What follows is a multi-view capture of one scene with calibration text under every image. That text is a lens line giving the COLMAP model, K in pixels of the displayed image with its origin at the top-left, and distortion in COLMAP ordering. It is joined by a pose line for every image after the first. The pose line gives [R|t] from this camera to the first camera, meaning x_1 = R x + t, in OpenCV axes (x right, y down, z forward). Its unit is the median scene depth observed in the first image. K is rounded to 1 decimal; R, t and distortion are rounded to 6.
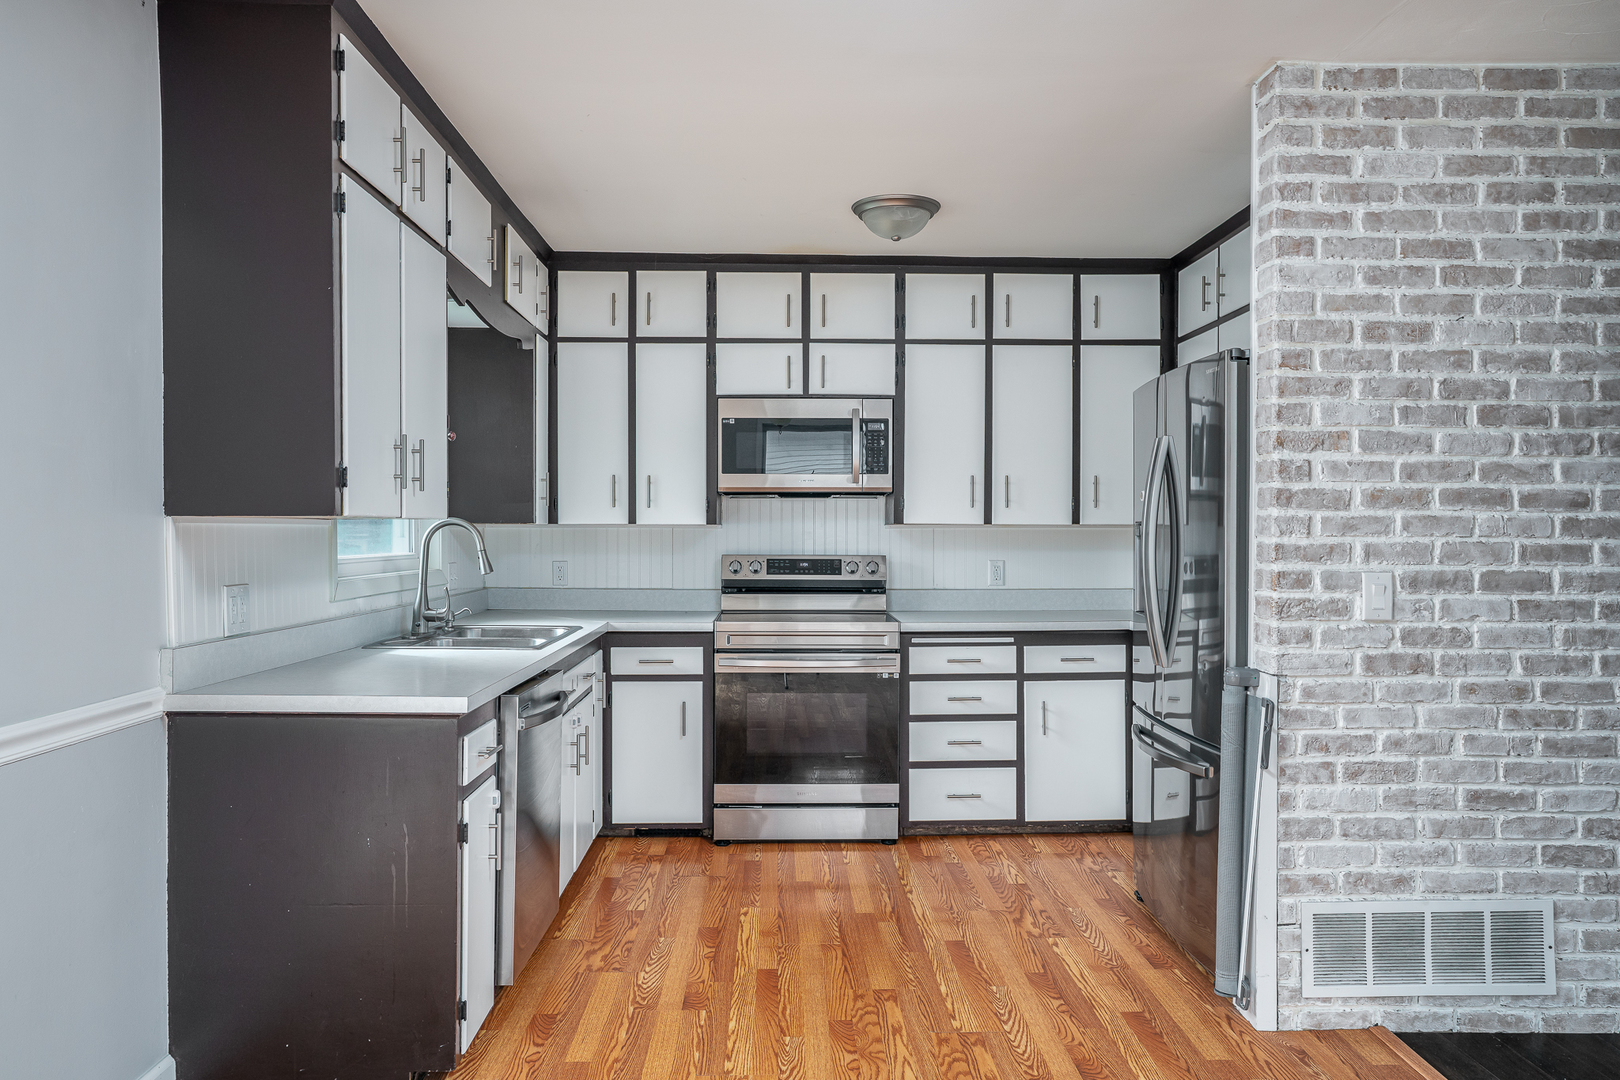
lens RADIAL K [[1138.6, 0, 810.0], [0, 1138.6, 540.0], [0, 0, 1]] dist [-0.000330, 0.000017]
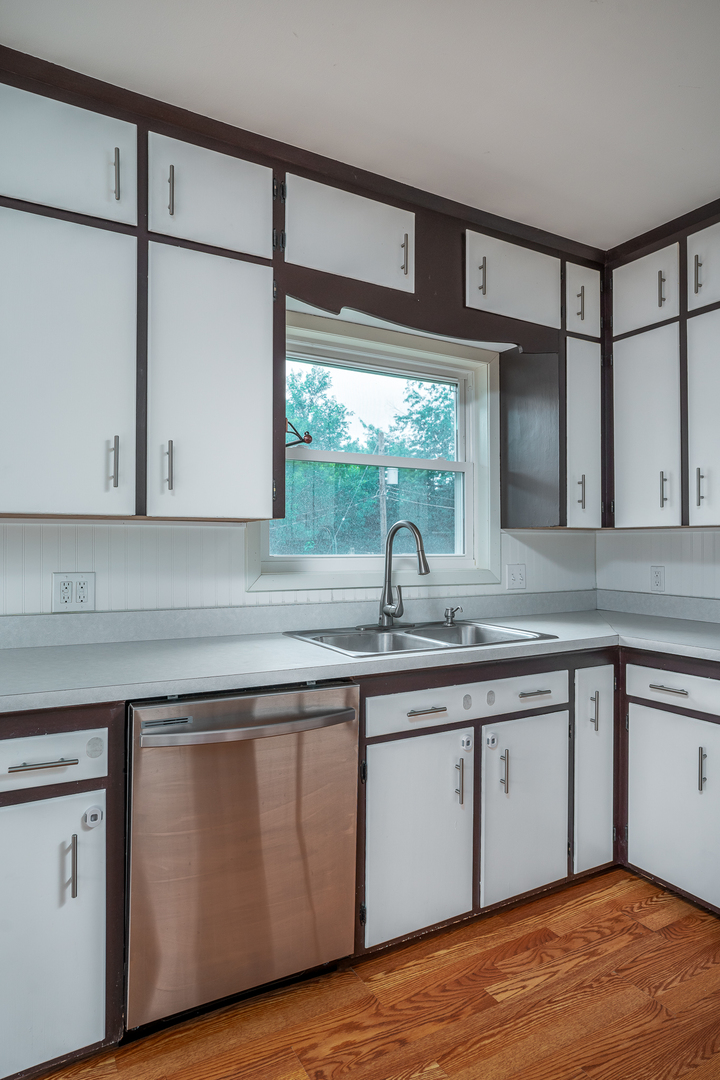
lens RADIAL K [[644.2, 0, 360.0], [0, 644.2, 540.0], [0, 0, 1]] dist [0.001134, 0.001643]
pose [[0.466221, -0.001262, -0.884667, 0.180415], [-0.008863, 0.999942, -0.006097, 0.002041], [0.884624, 0.010683, 0.466183, 0.594751]]
